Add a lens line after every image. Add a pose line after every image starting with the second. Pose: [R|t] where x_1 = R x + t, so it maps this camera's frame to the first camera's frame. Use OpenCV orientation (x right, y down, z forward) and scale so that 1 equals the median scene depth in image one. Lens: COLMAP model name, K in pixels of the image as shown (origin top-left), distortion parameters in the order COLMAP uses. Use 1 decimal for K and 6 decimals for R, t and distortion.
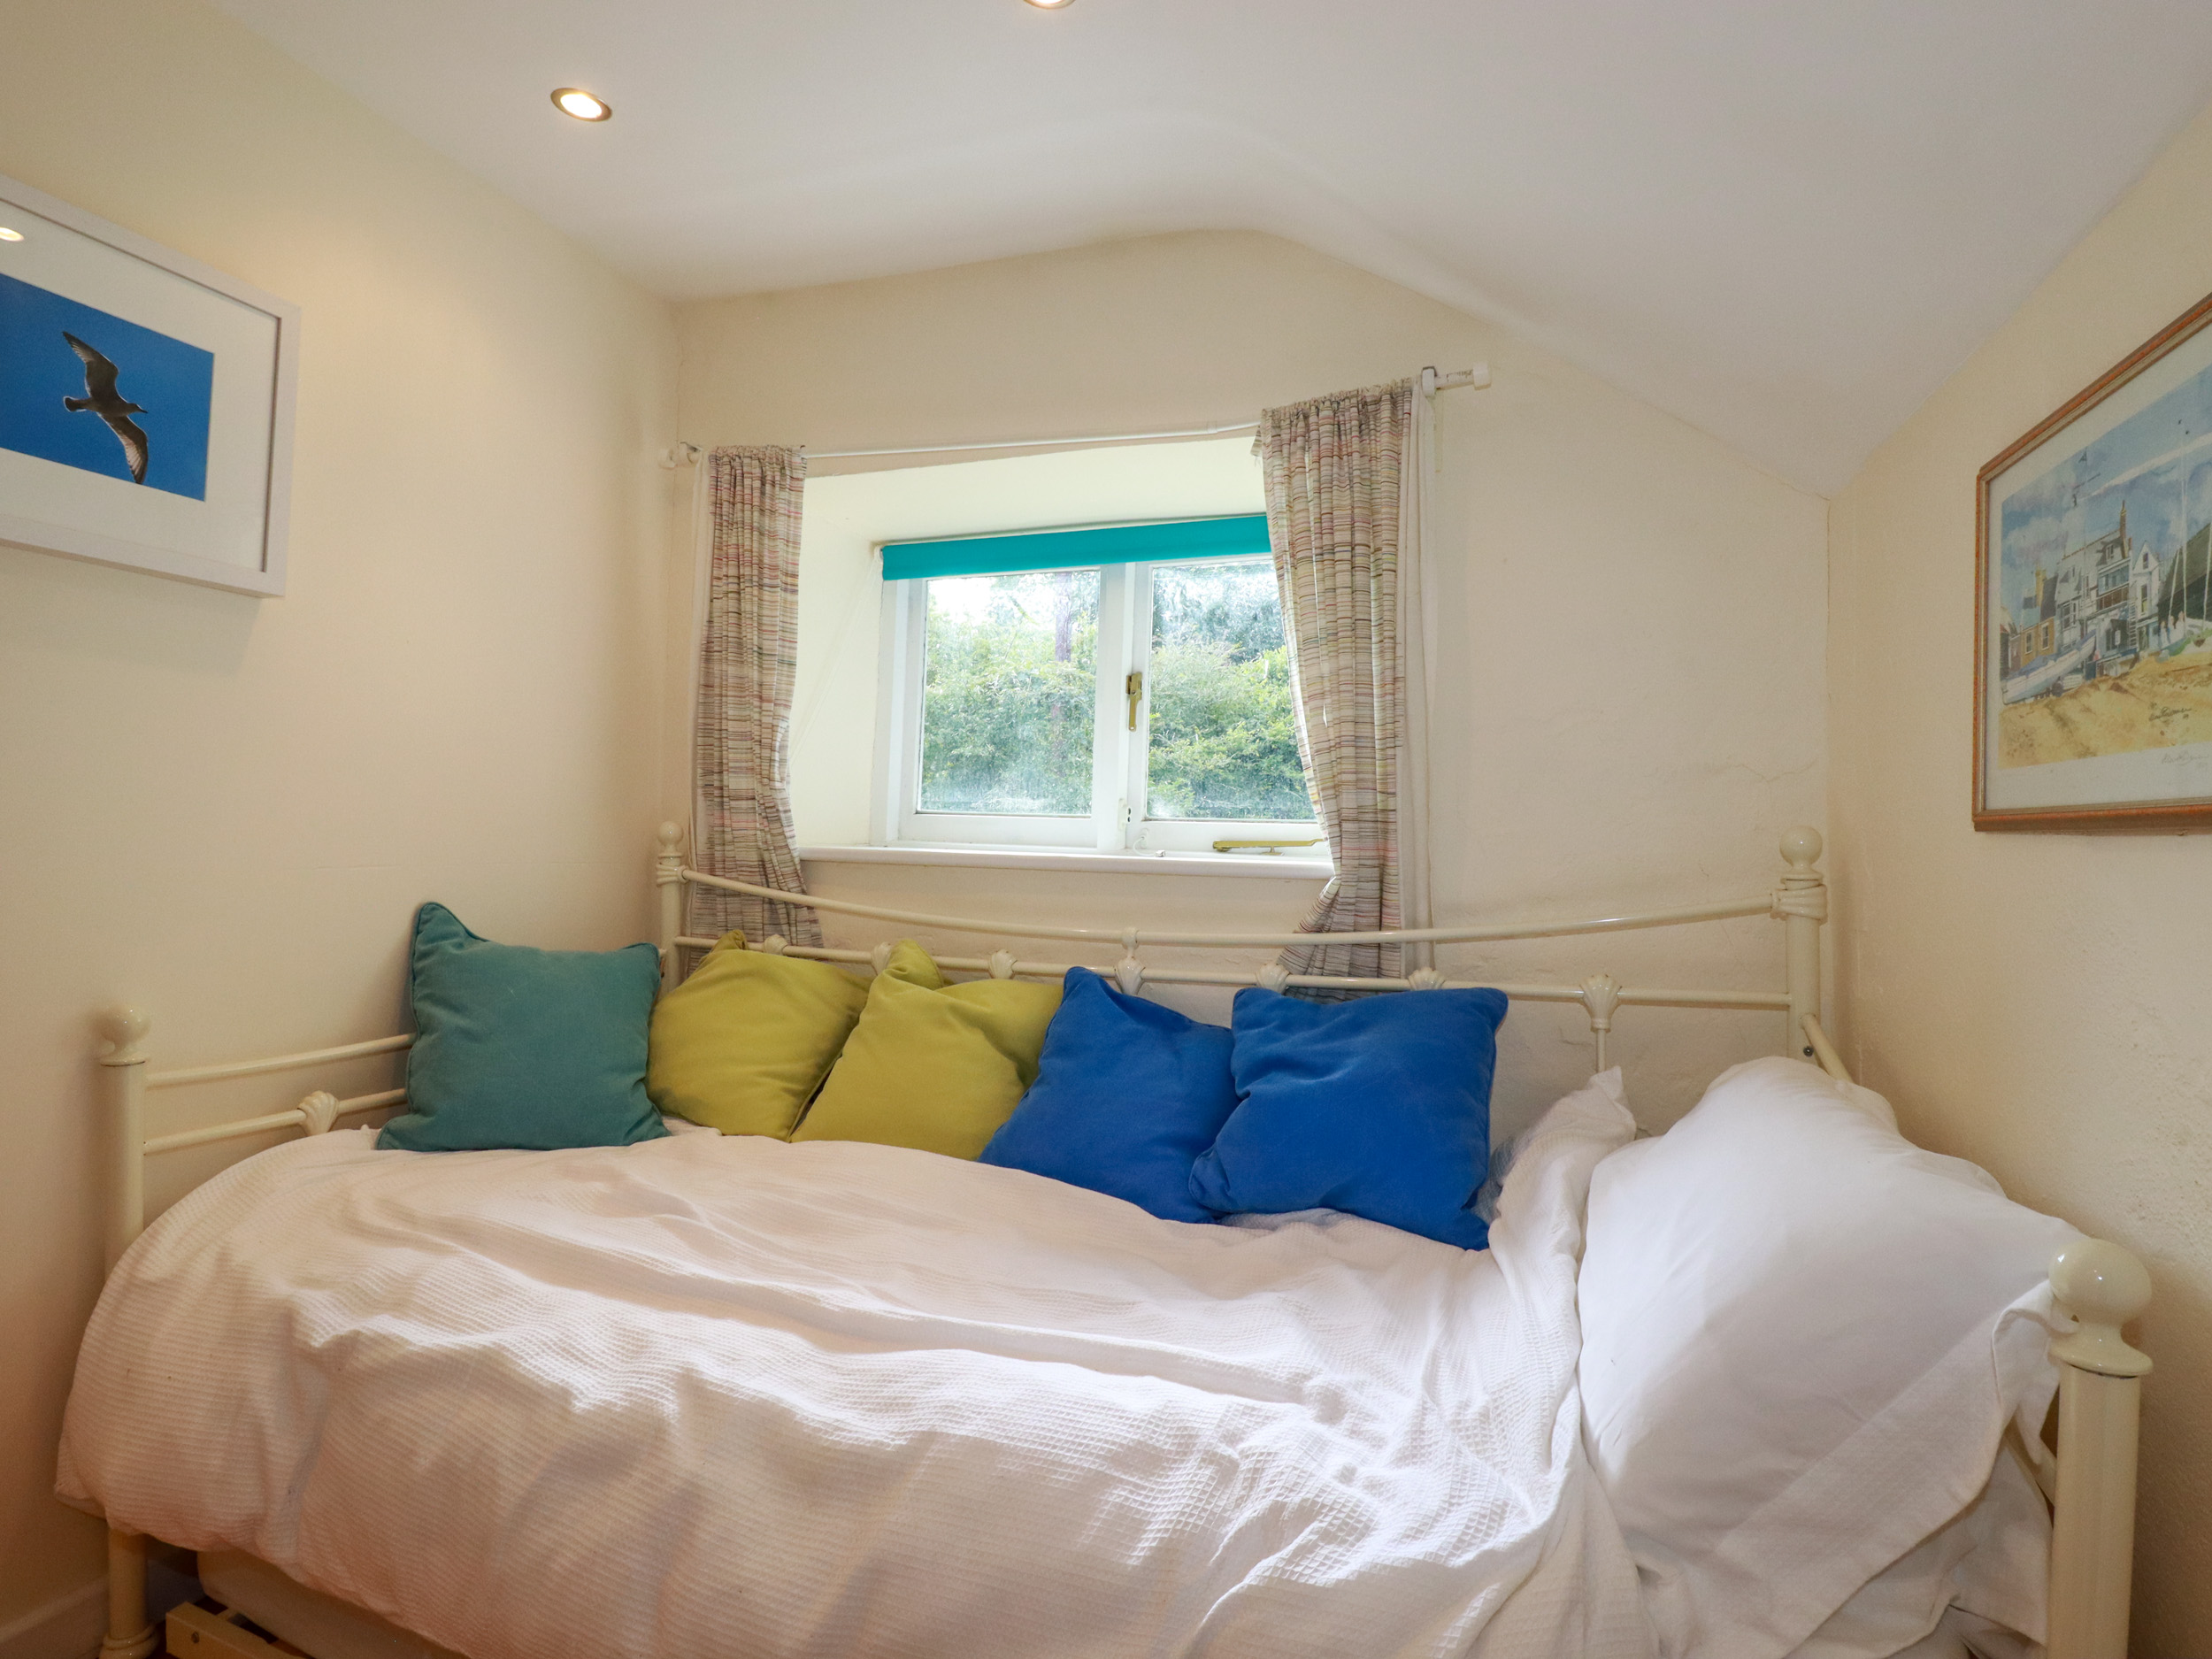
lens RADIAL K [[1142.8, 0, 1111.0], [0, 1142.8, 822.1], [0, 0, 1]] dist [0.001829, -0.016460]
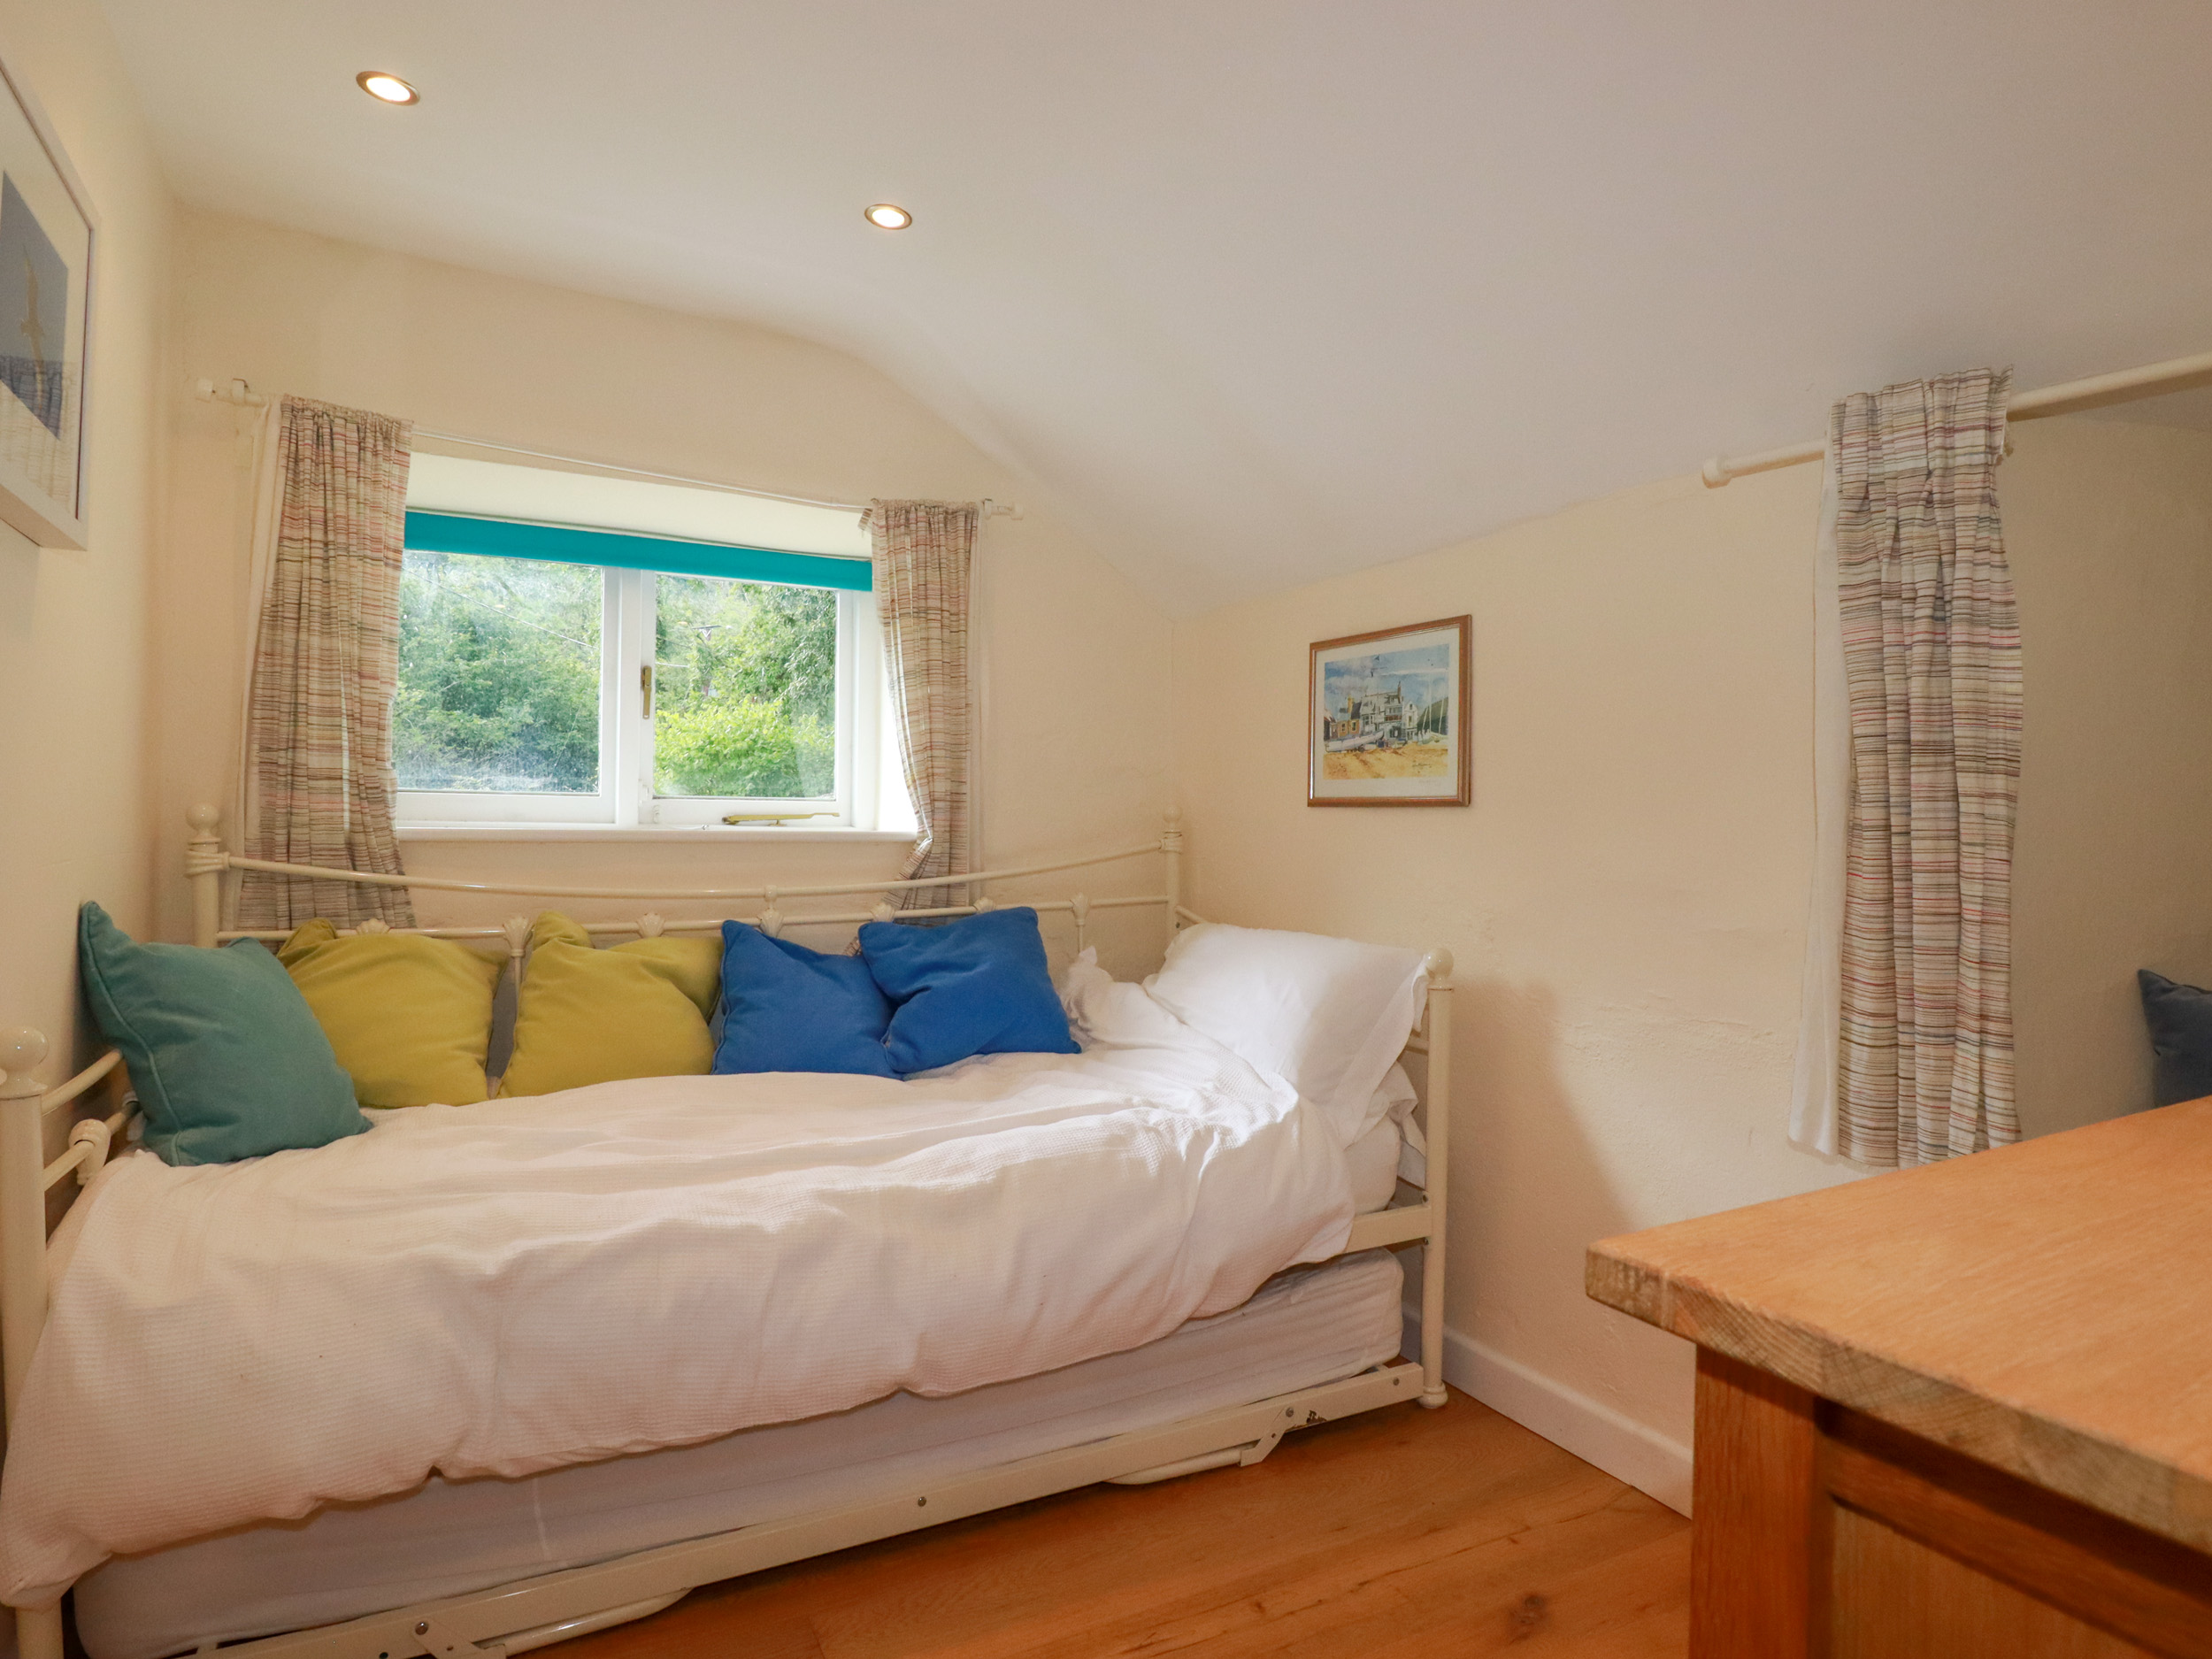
lens RADIAL K [[1142.8, 0, 1111.0], [0, 1142.8, 822.1], [0, 0, 1]] dist [0.001829, -0.016460]
pose [[0.672329, -0.018999, 0.740008, -0.710009], [-0.002035, 0.999619, 0.027512, -0.013991], [-0.740249, -0.020003, 0.672035, -0.135811]]
